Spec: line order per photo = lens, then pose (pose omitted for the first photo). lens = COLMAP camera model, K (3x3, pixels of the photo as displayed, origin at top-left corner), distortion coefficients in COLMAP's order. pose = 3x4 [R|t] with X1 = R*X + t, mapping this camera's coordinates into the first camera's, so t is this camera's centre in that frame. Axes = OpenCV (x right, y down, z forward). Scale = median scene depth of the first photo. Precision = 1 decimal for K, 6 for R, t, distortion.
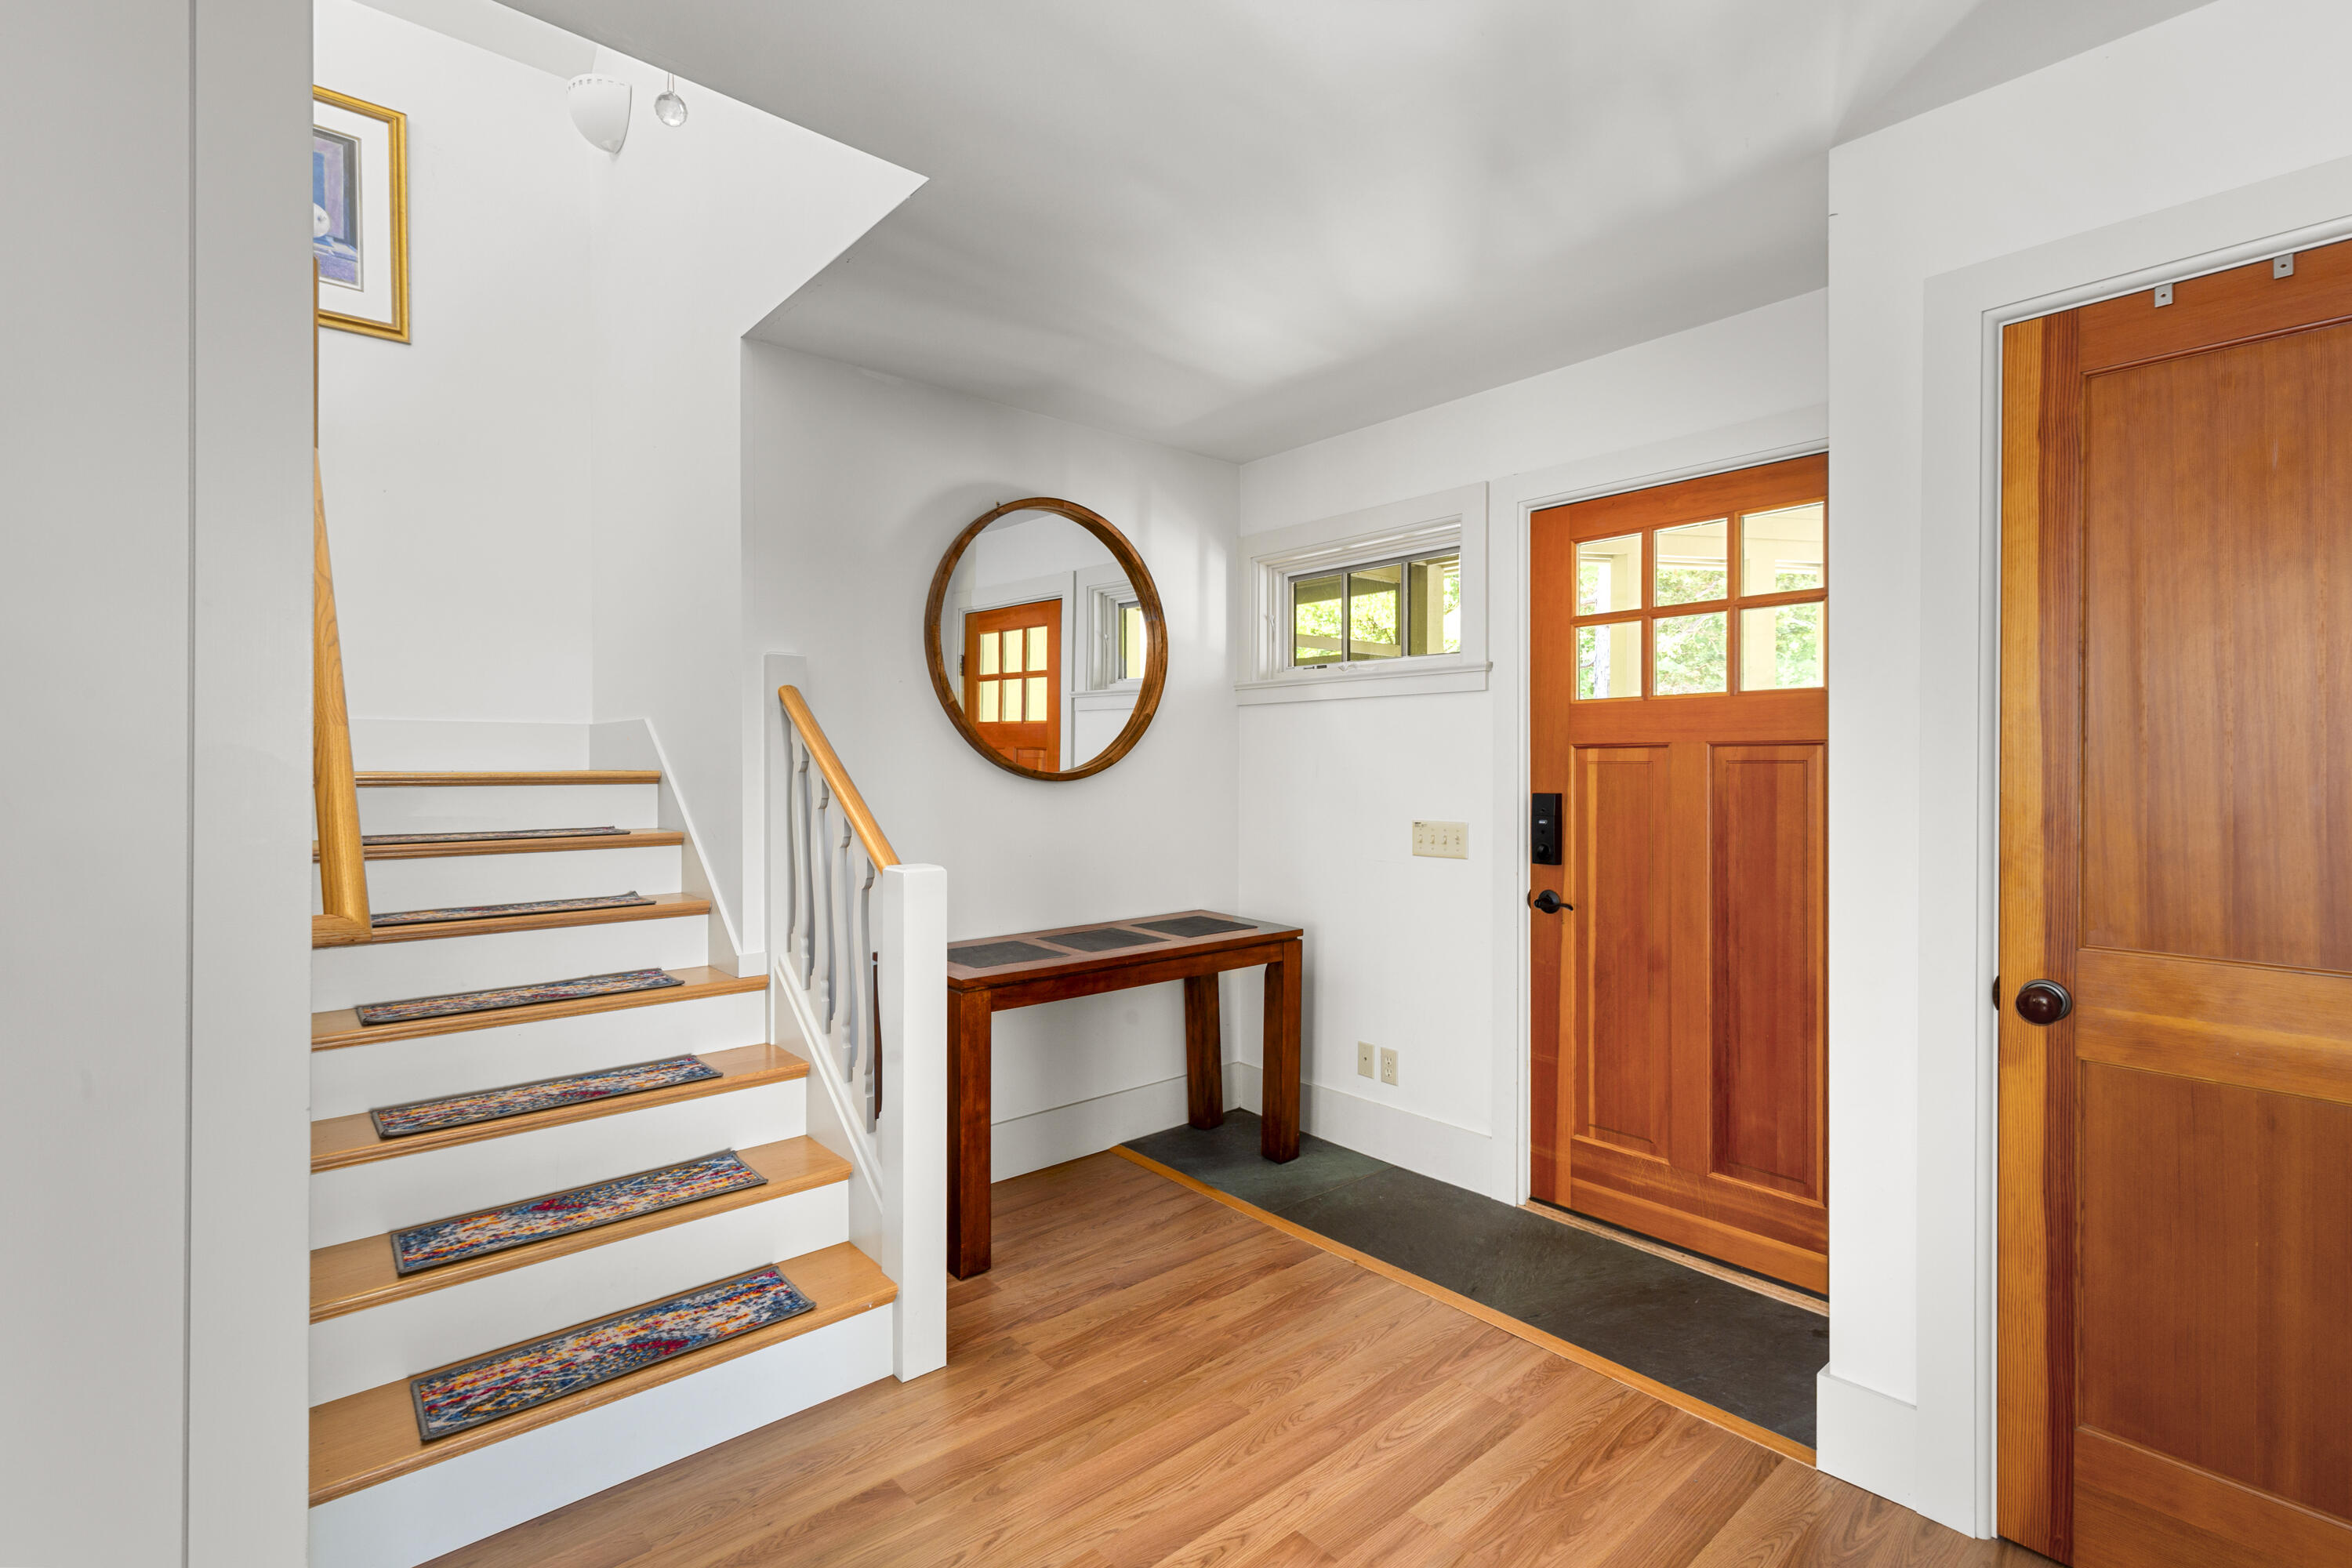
lens RADIAL K [[1055.2, 0, 1180.2], [0, 1055.2, 775.1], [0, 0, 1]] dist [0.004063, -0.001654]
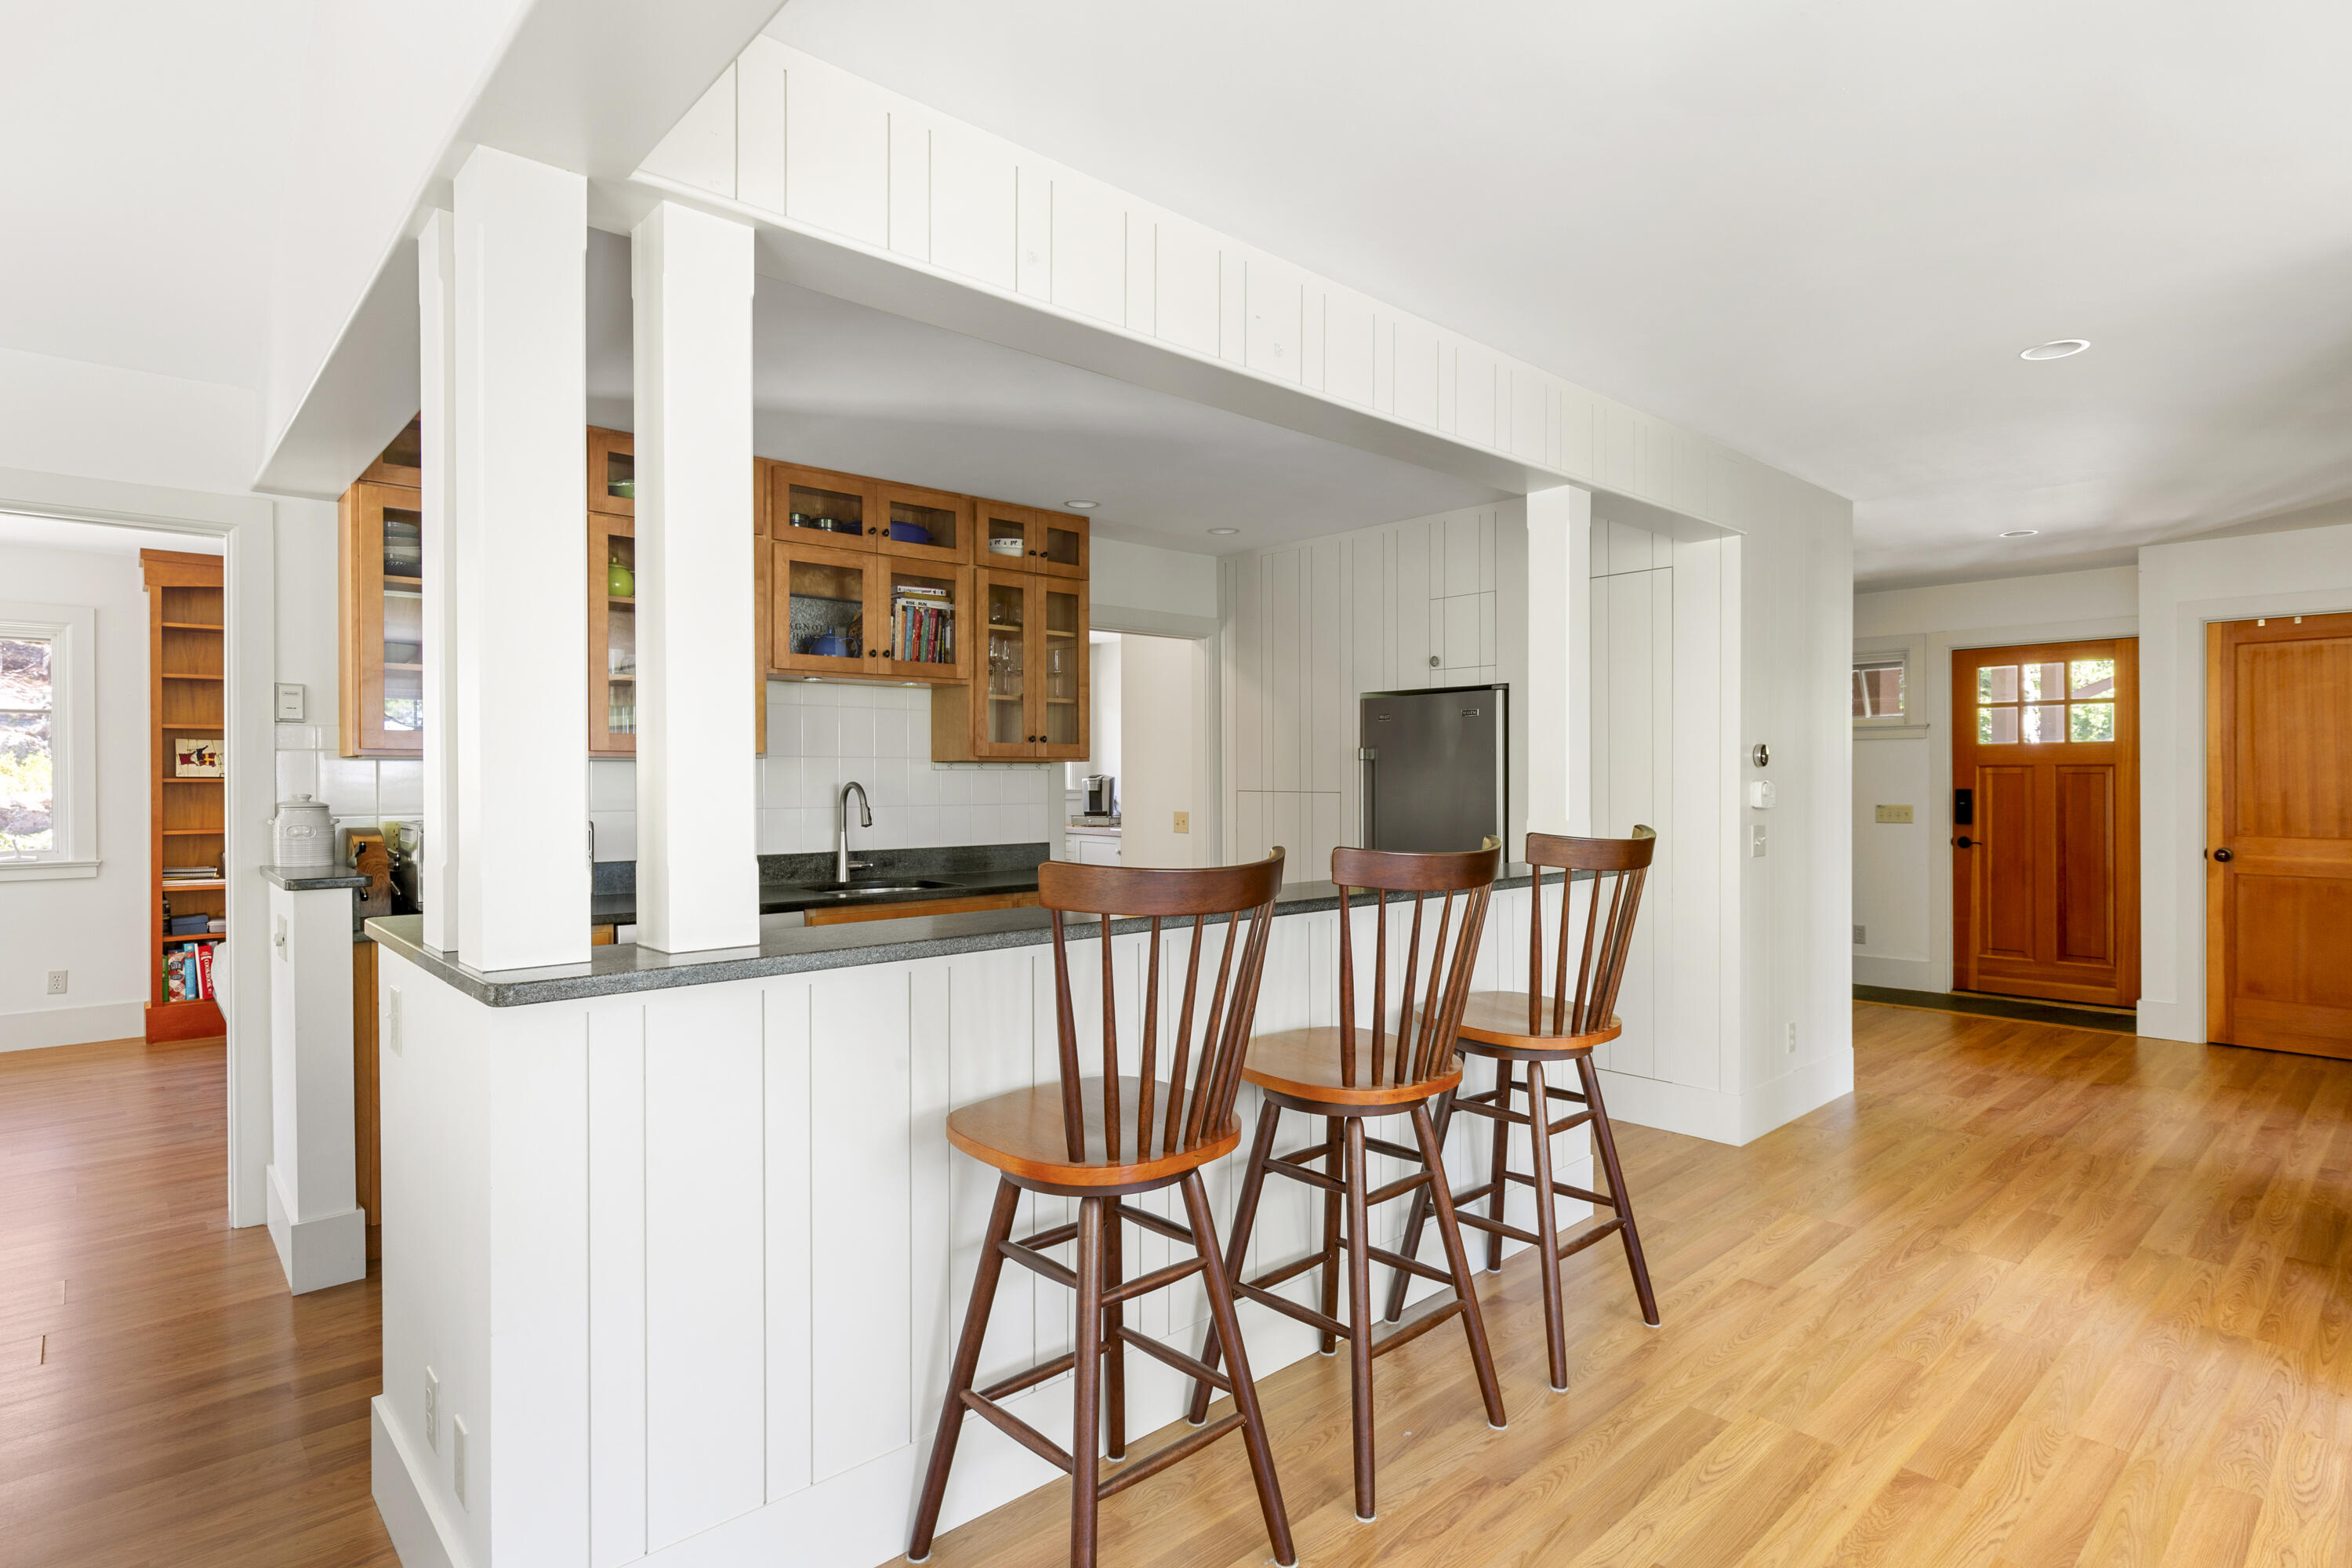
lens RADIAL K [[1202.6, 0, 1181.6], [0, 1202.6, 785.7], [0, 0, 1]] dist [-0.001561, 0.000290]
pose [[0.999435, -0.003488, 0.033421, -1.338123], [0.003476, 0.999994, 0.000413, 0.005024], [-0.033422, -0.000297, 0.999441, -1.371153]]
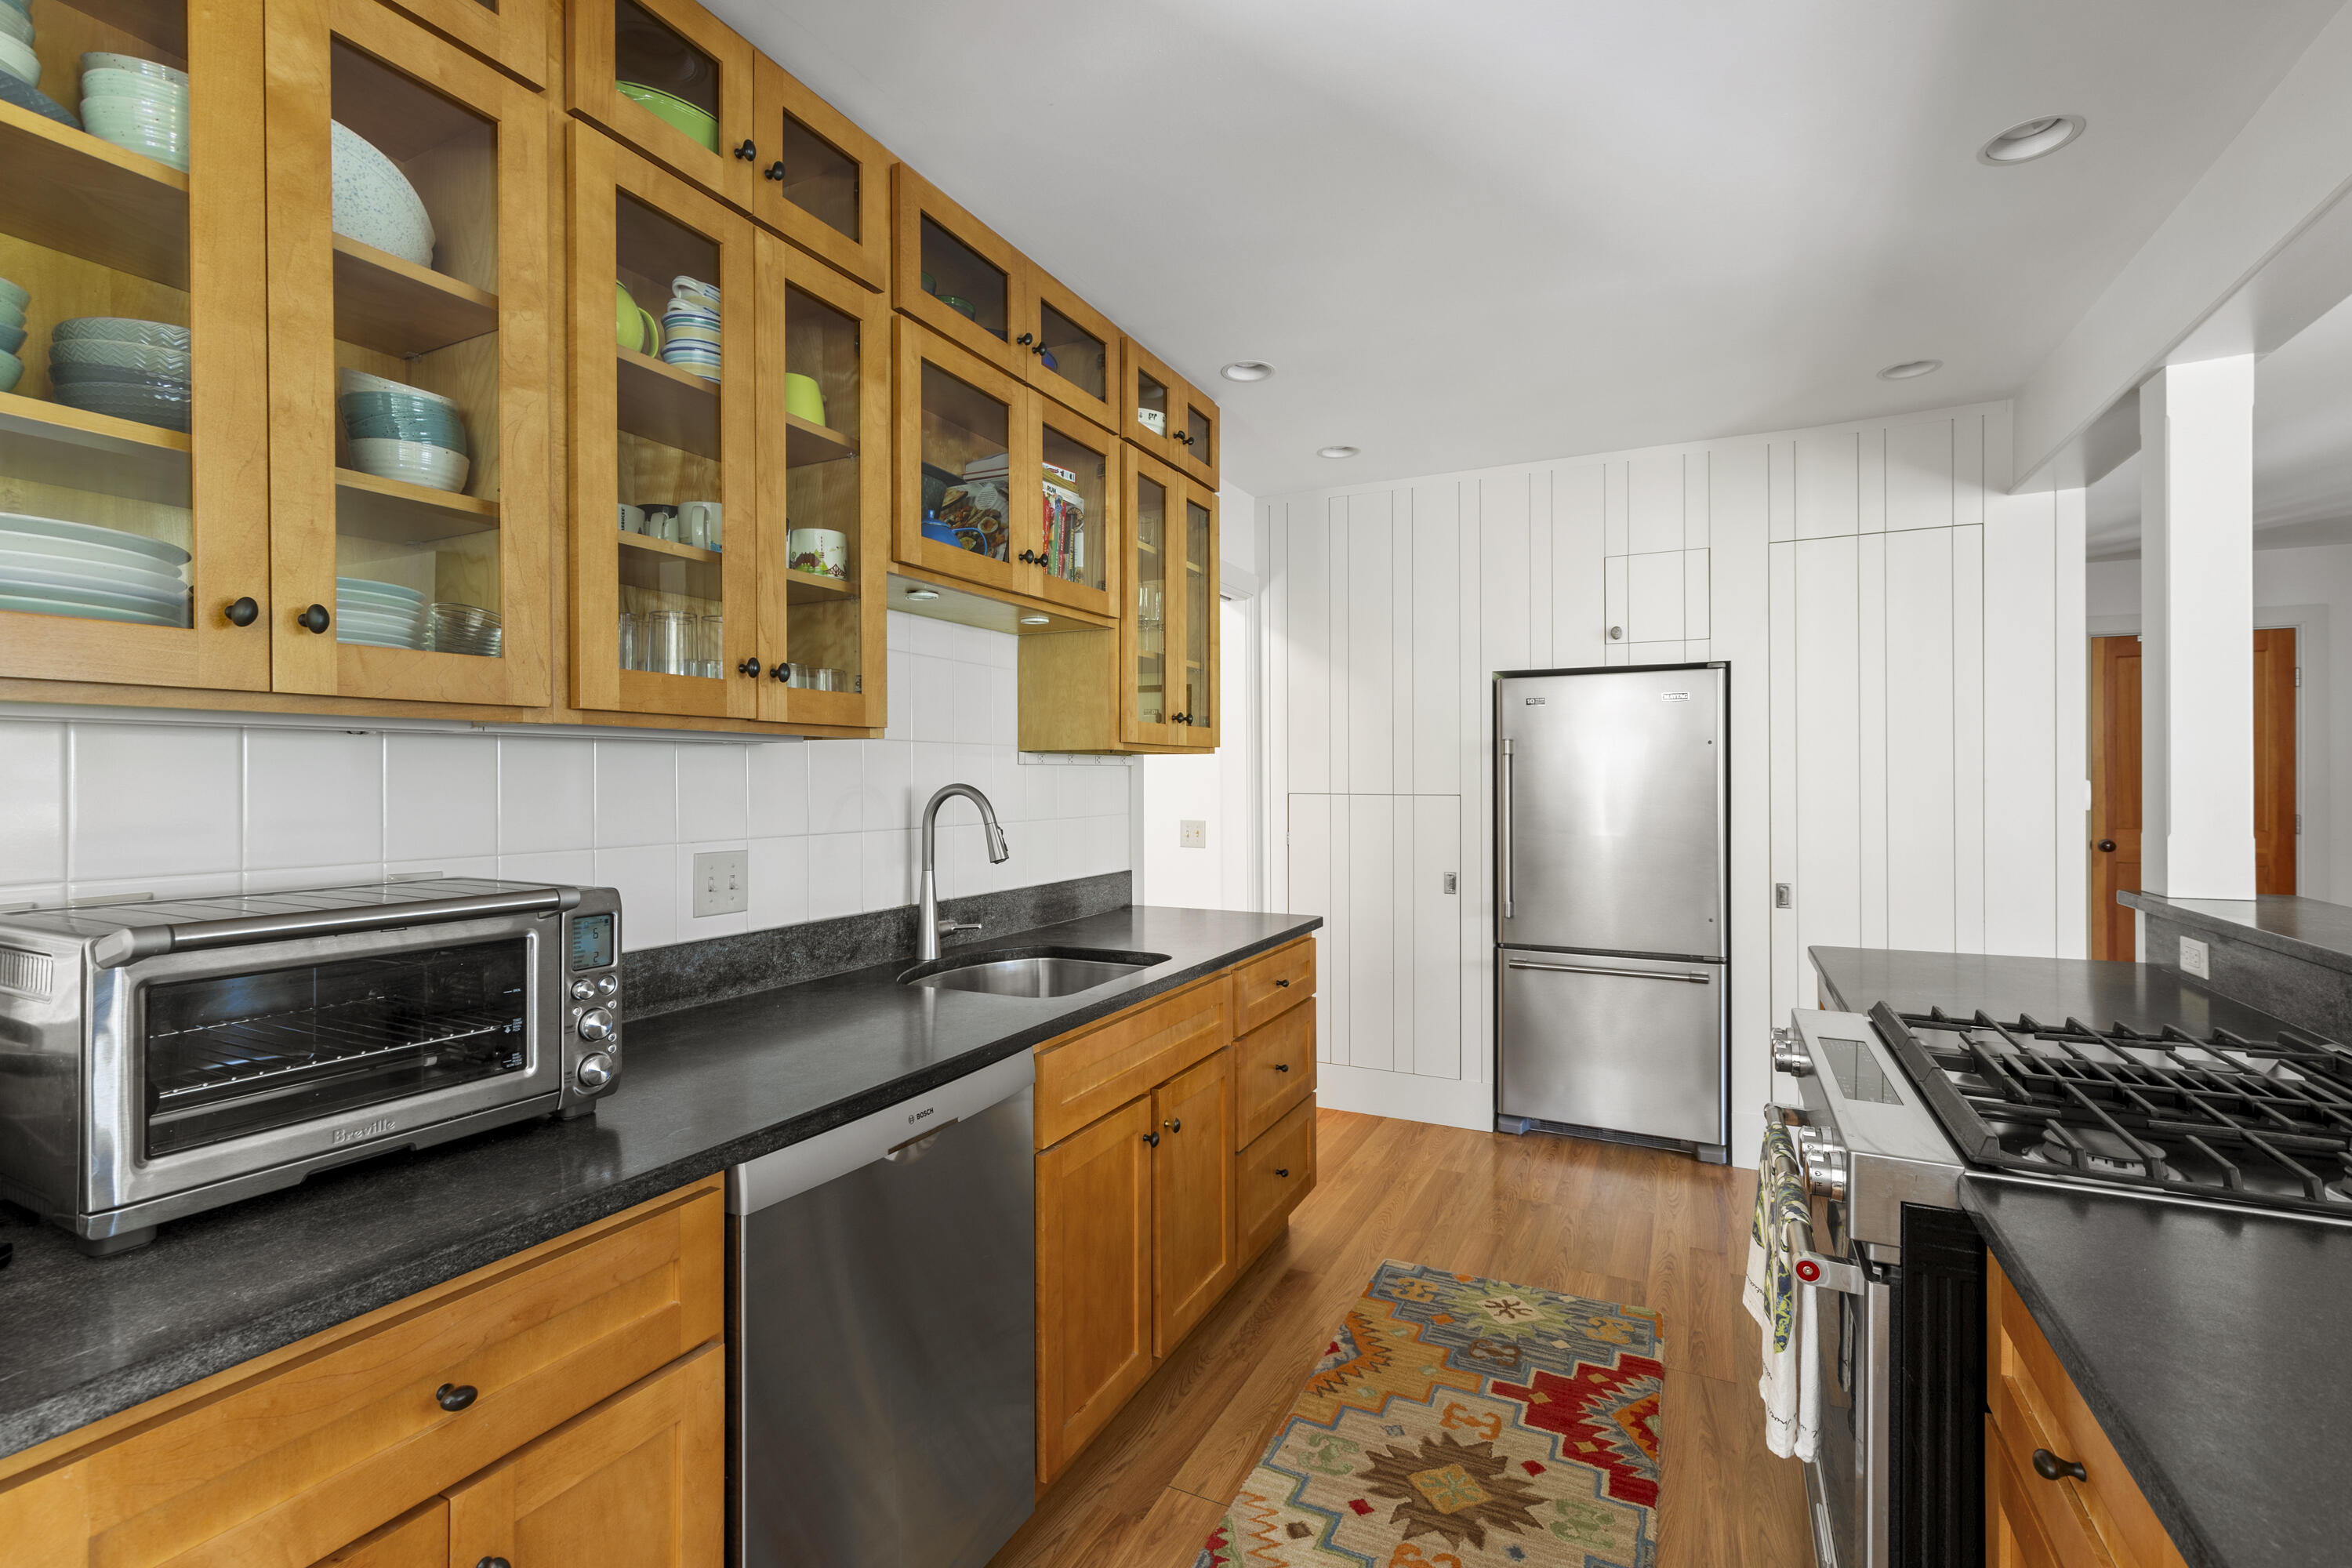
lens RADIAL K [[1055.2, 0, 1186.5], [0, 1055.2, 783.6], [0, 0, 1]] dist [0.004063, -0.001654]
pose [[0.917706, -0.005777, 0.397218, -1.900117], [0.005894, 0.999982, 0.000928, -0.000909], [-0.397217, 0.001490, 0.917724, -0.534837]]
